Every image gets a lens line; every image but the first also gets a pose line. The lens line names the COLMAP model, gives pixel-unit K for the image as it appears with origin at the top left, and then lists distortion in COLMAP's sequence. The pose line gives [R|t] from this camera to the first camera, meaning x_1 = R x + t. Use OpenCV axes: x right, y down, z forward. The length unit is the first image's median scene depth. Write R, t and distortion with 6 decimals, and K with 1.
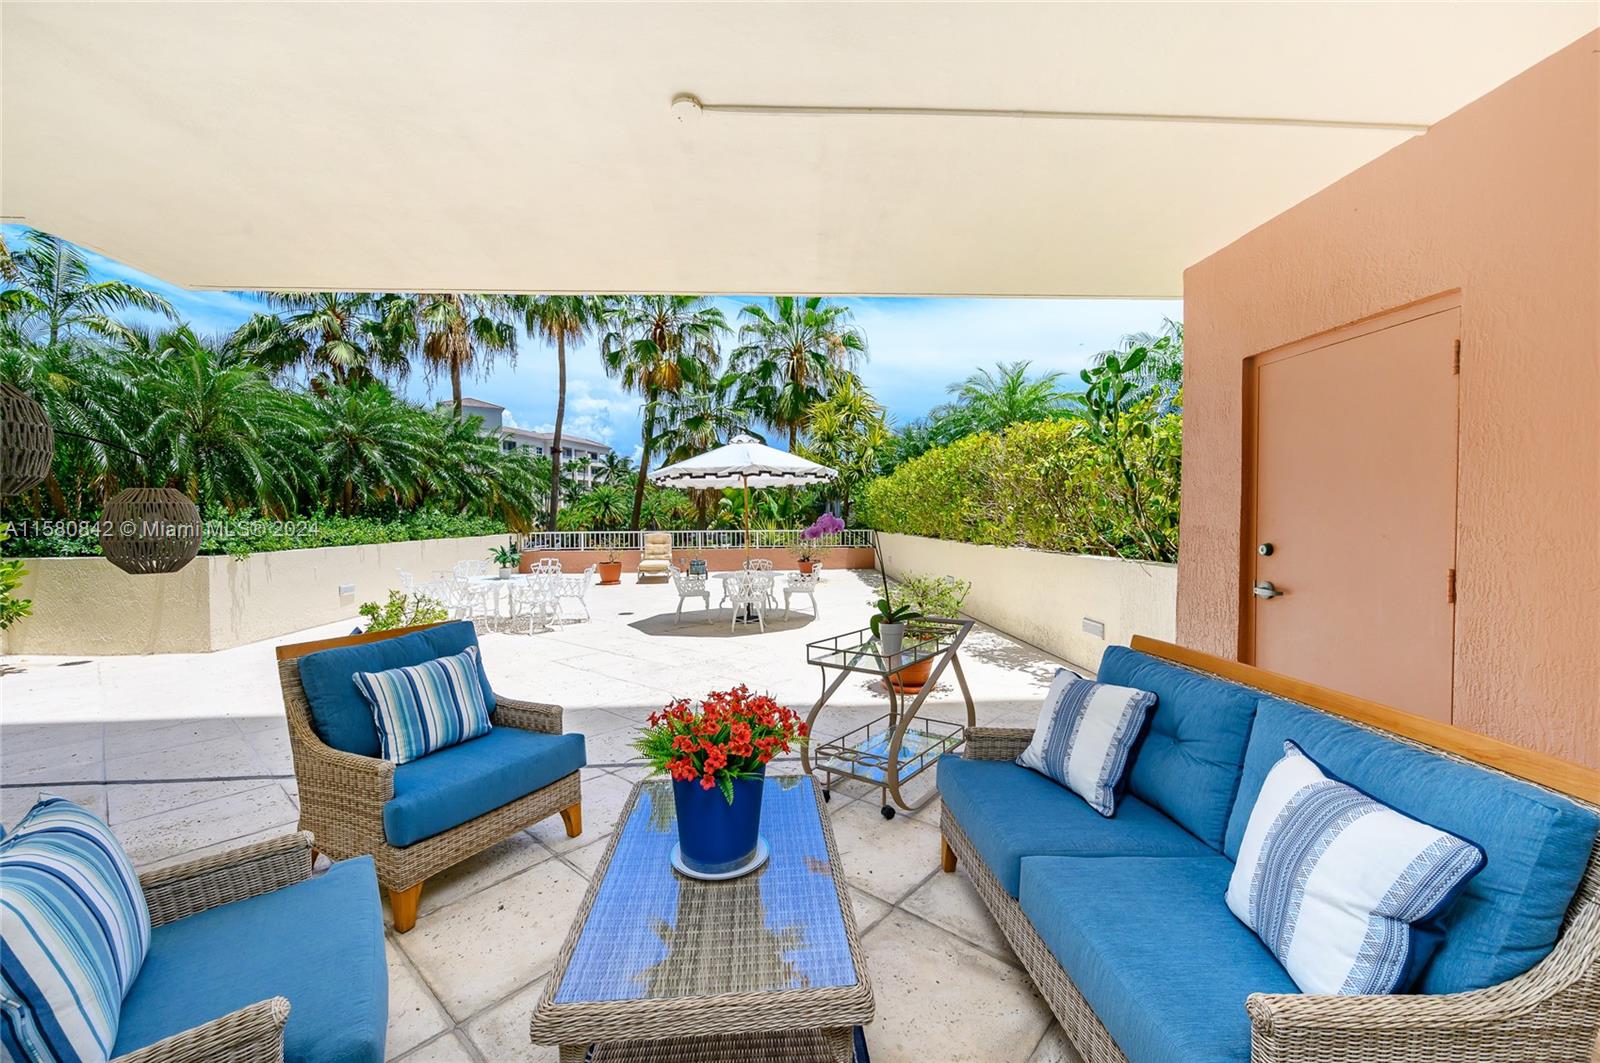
lens RADIAL K [[638.7, 0, 800.0], [0, 638.7, 531.5], [0, 0, 1]] dist [0.001400, 0.000148]
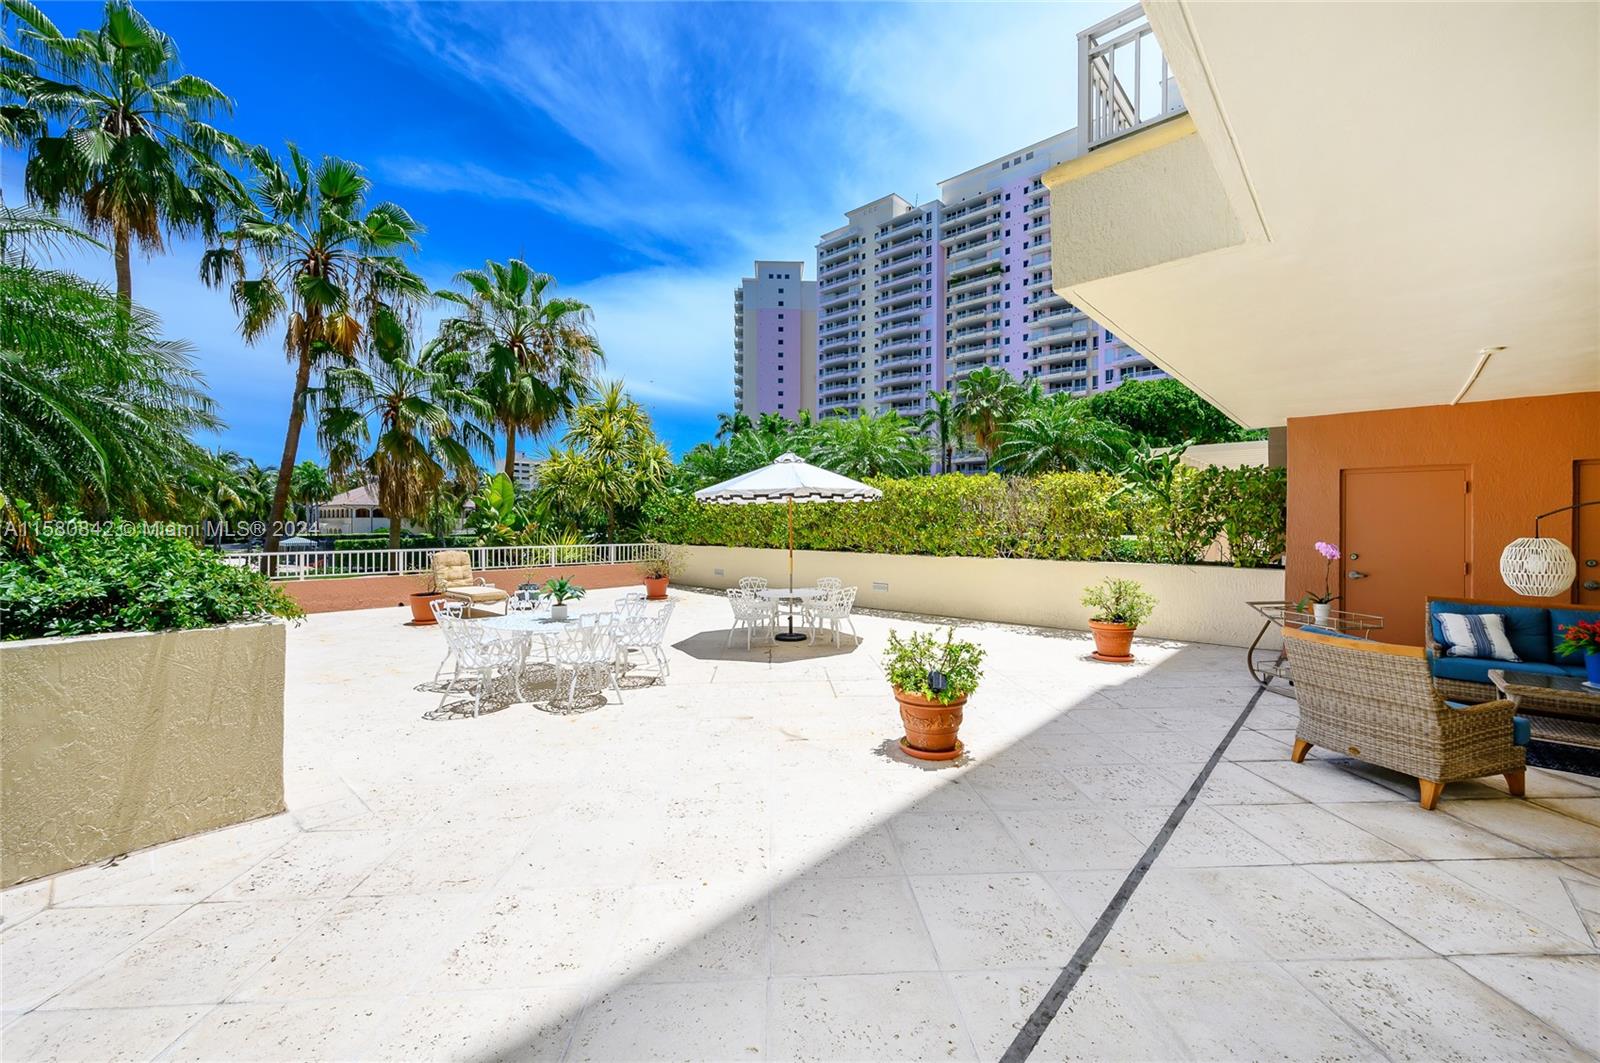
lens RADIAL K [[638.7, 0, 800.0], [0, 638.7, 531.5], [0, 0, 1]] dist [0.001400, 0.000148]
pose [[0.702281, 0.003430, 0.711892, -0.095147], [0.007071, 0.999905, -0.011794, -0.001901], [-0.711865, 0.013317, 0.702190, 0.034687]]
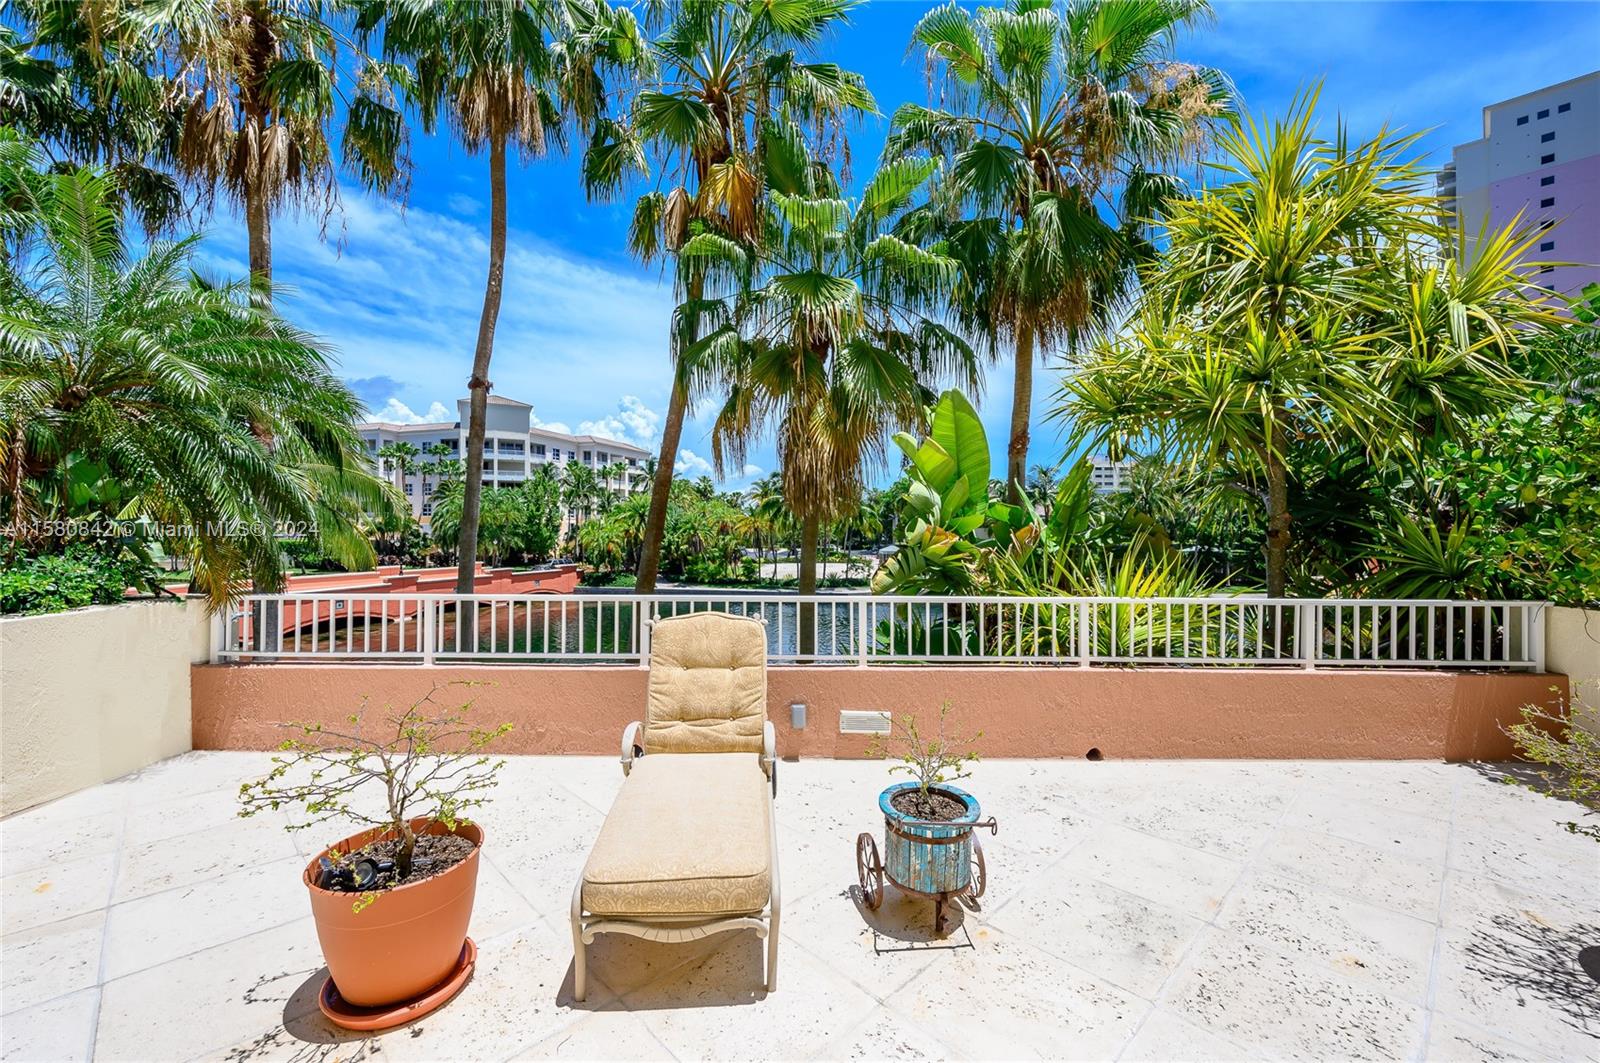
lens RADIAL K [[649.5, 0, 806.1], [0, 649.5, 521.8], [0, 0, 1]] dist [-0.000597, 0.000304]
pose [[0.998170, 0.011721, -0.059327, -0.035251], [-0.014046, 0.999143, -0.038929, -0.004488], [0.058820, 0.039691, 0.997479, 0.155750]]
